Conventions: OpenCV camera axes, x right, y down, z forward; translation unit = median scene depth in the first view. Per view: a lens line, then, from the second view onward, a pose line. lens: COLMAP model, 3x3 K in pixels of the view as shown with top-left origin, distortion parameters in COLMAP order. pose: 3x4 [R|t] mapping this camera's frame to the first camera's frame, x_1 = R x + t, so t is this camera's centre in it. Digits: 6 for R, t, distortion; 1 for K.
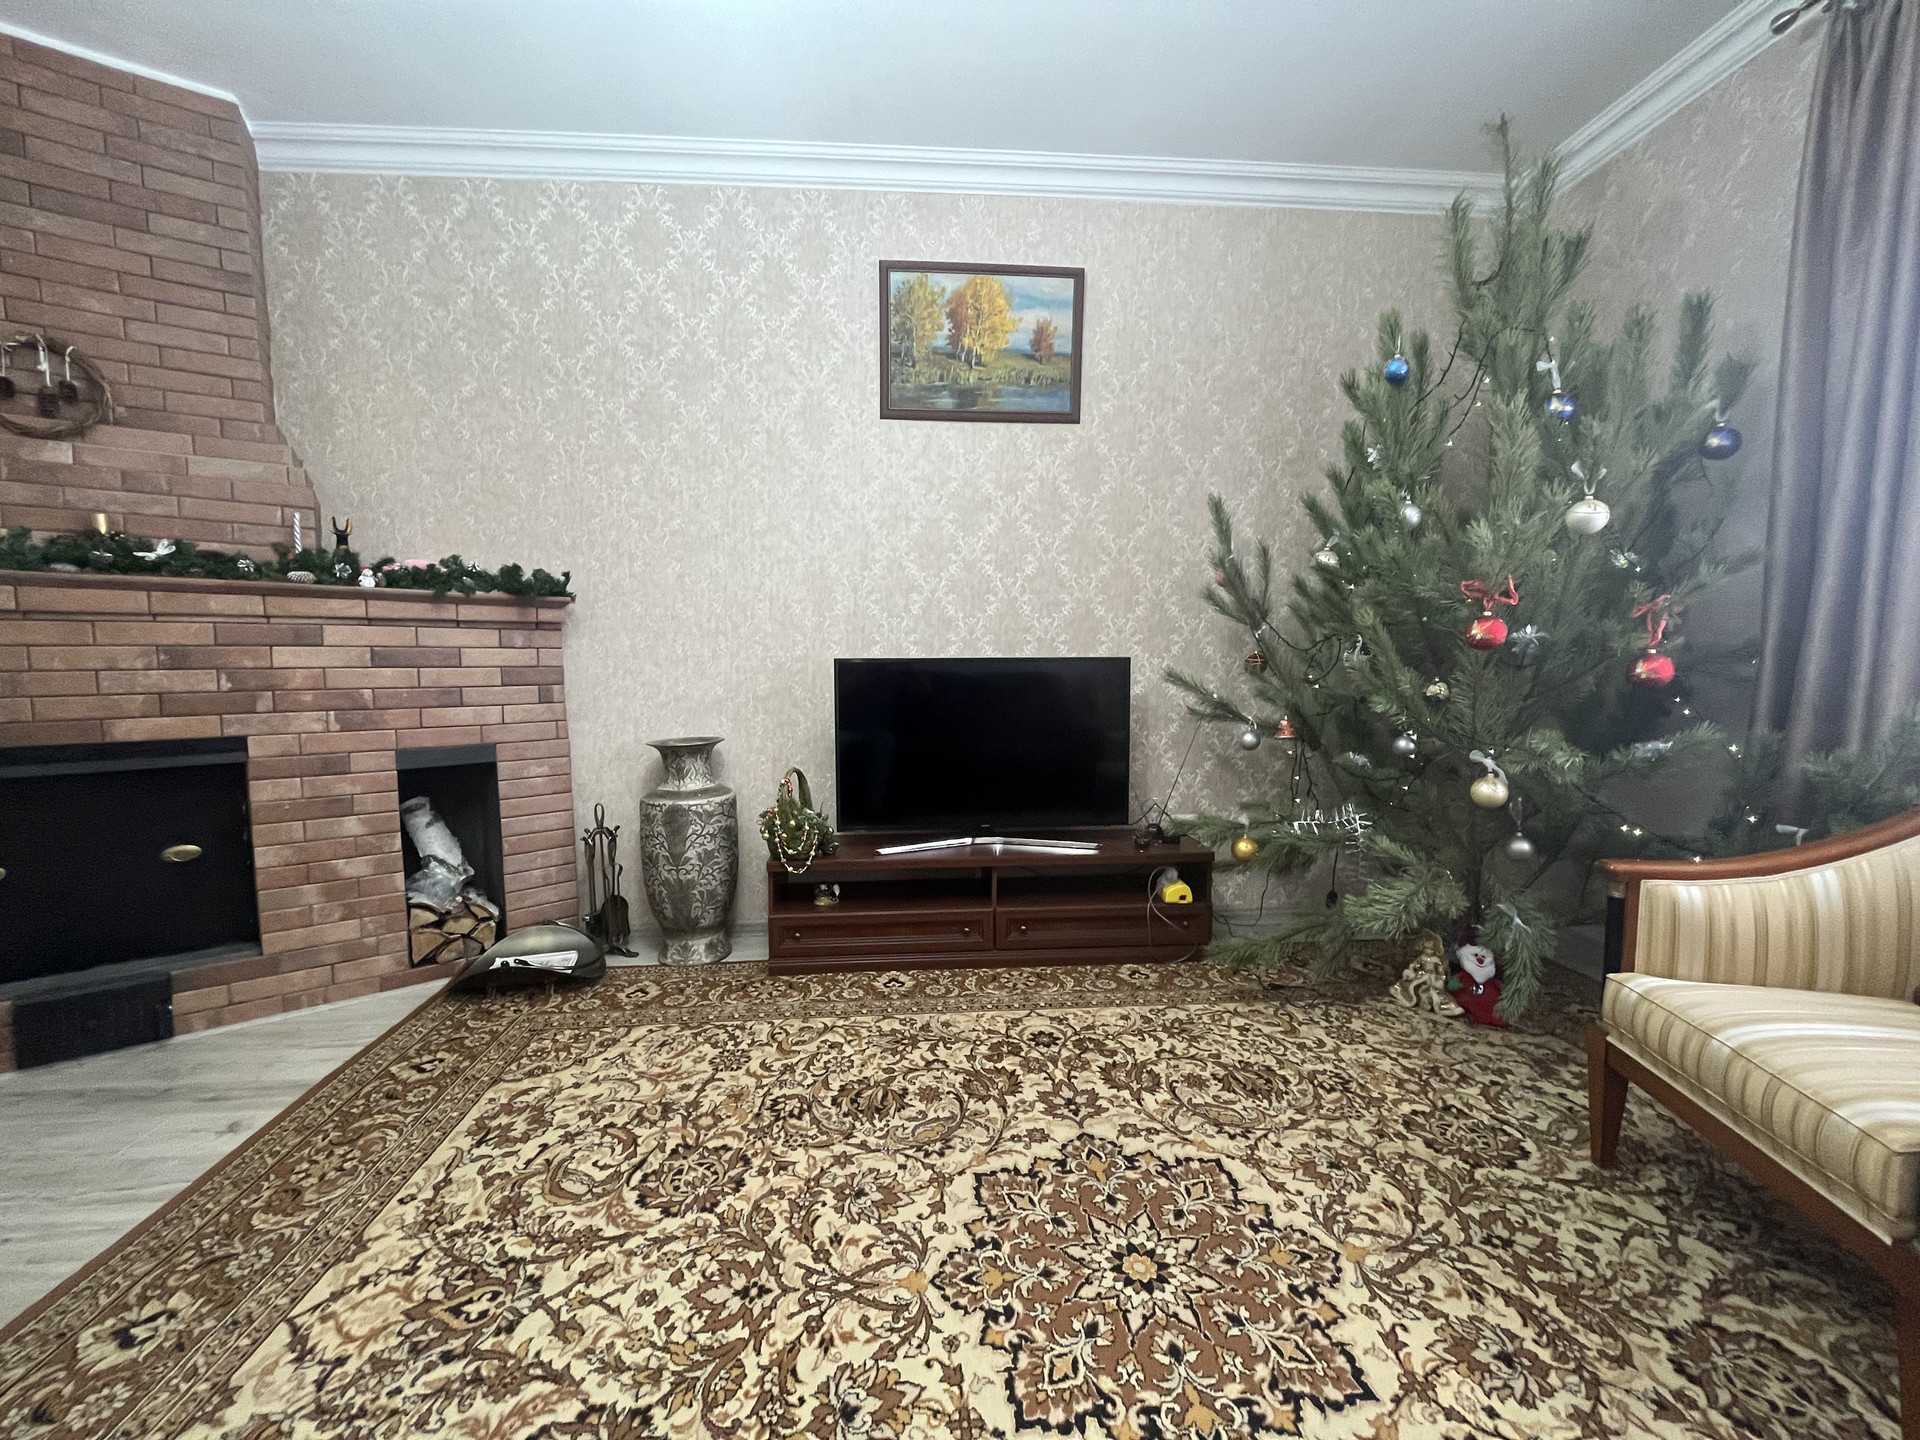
lens RADIAL K [[780.7, 0, 960.0], [0, 780.7, 720.0], [0, 0, 1]] dist [-0.003880, 0.000177]
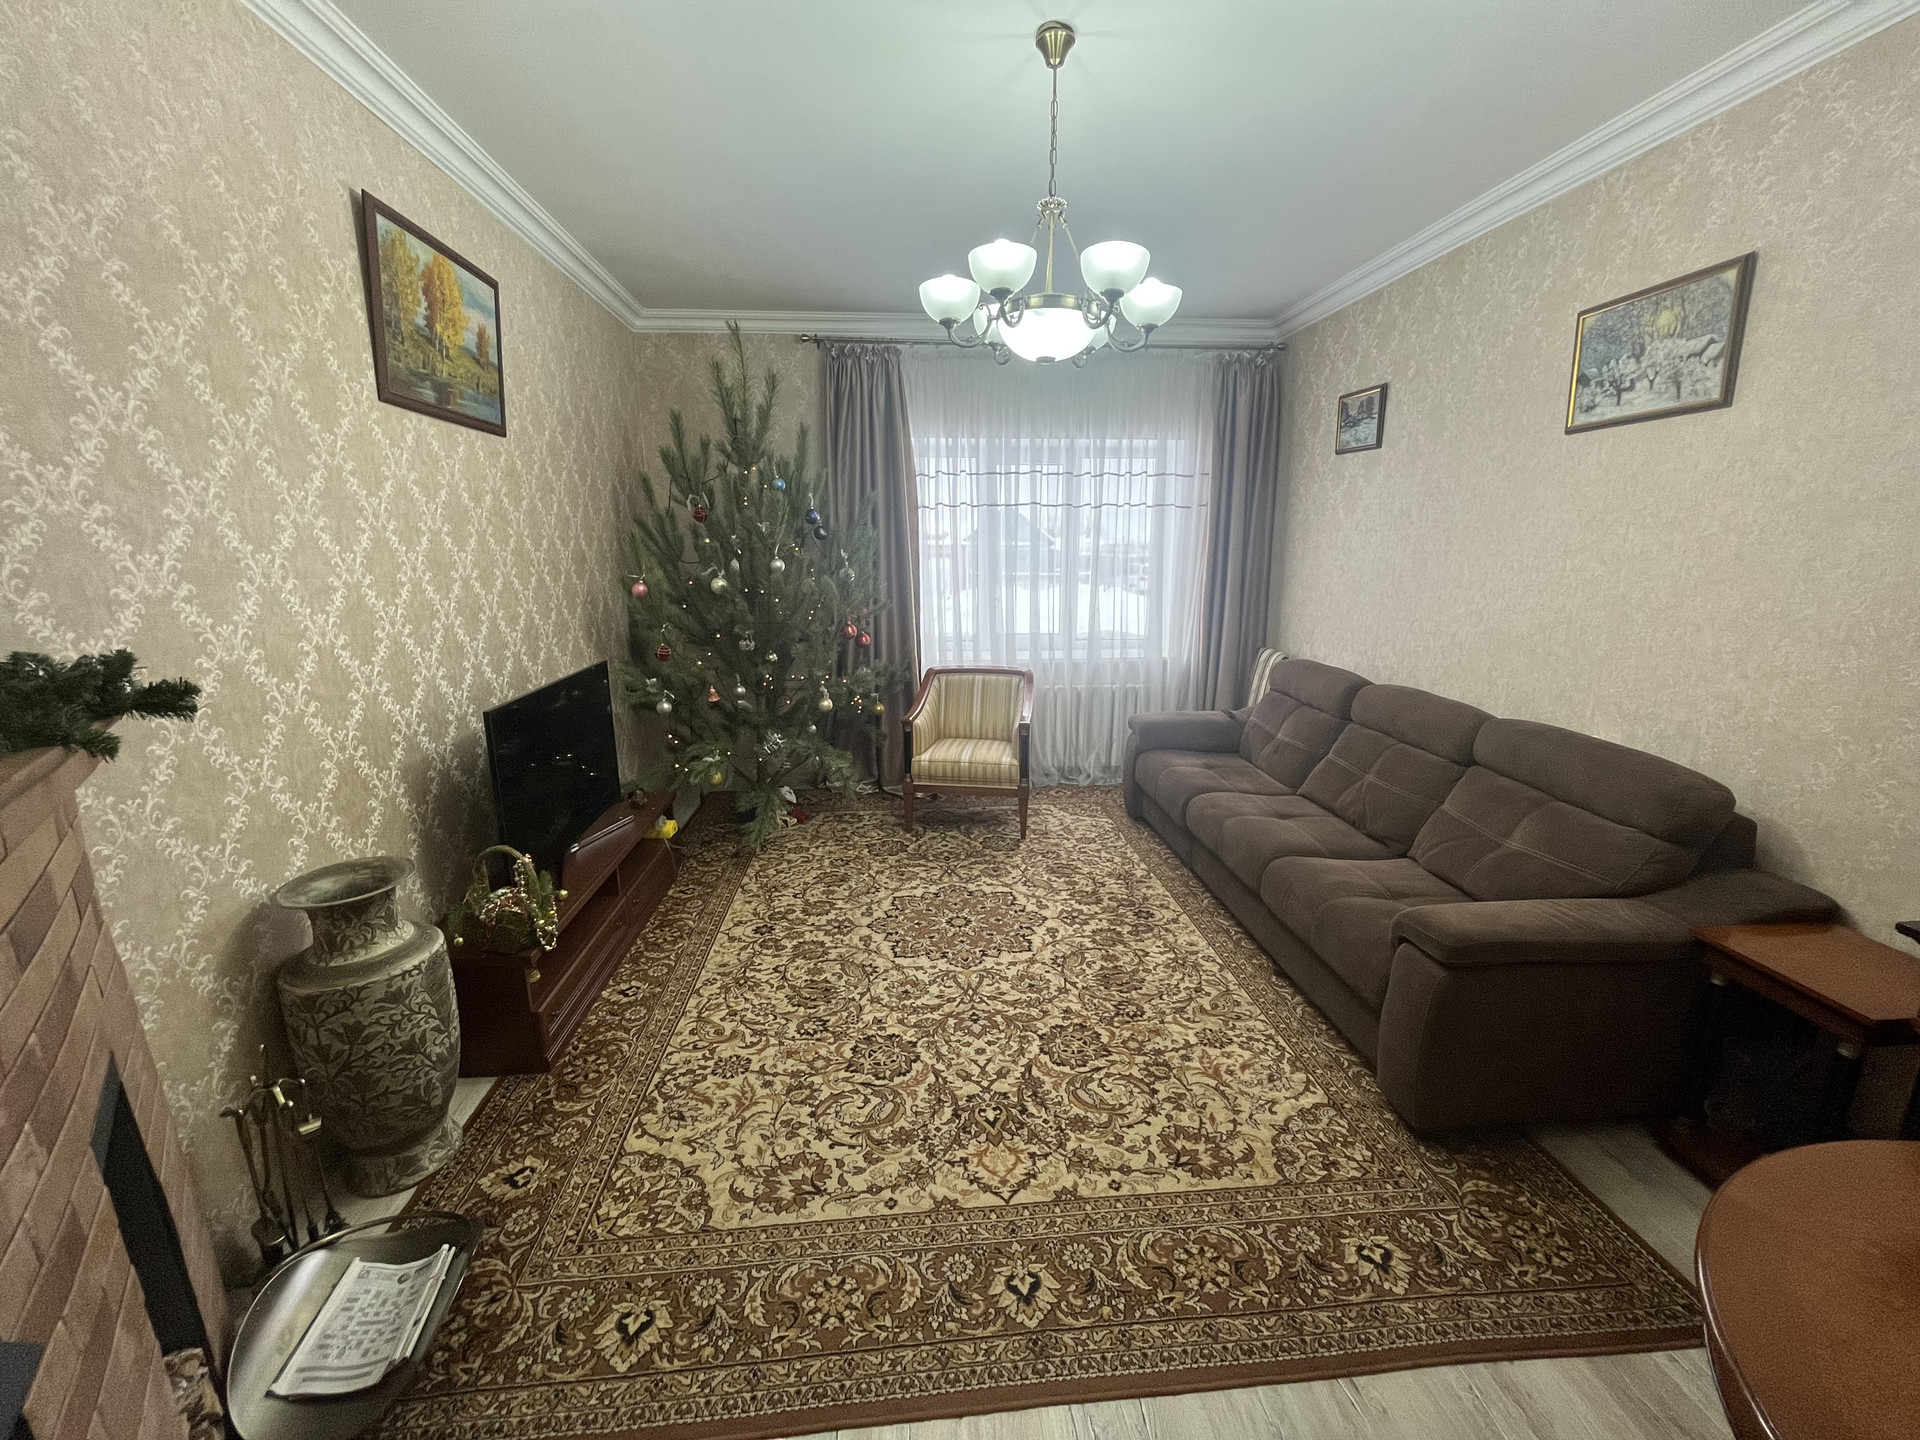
lens RADIAL K [[780.7, 0, 960.0], [0, 780.7, 720.0], [0, 0, 1]] dist [-0.003880, 0.000177]
pose [[-0.019813, -0.217158, 0.975935, -1.615914], [0.079355, 0.972706, 0.218050, -0.345515], [-0.996650, 0.081765, -0.002040, 0.778806]]
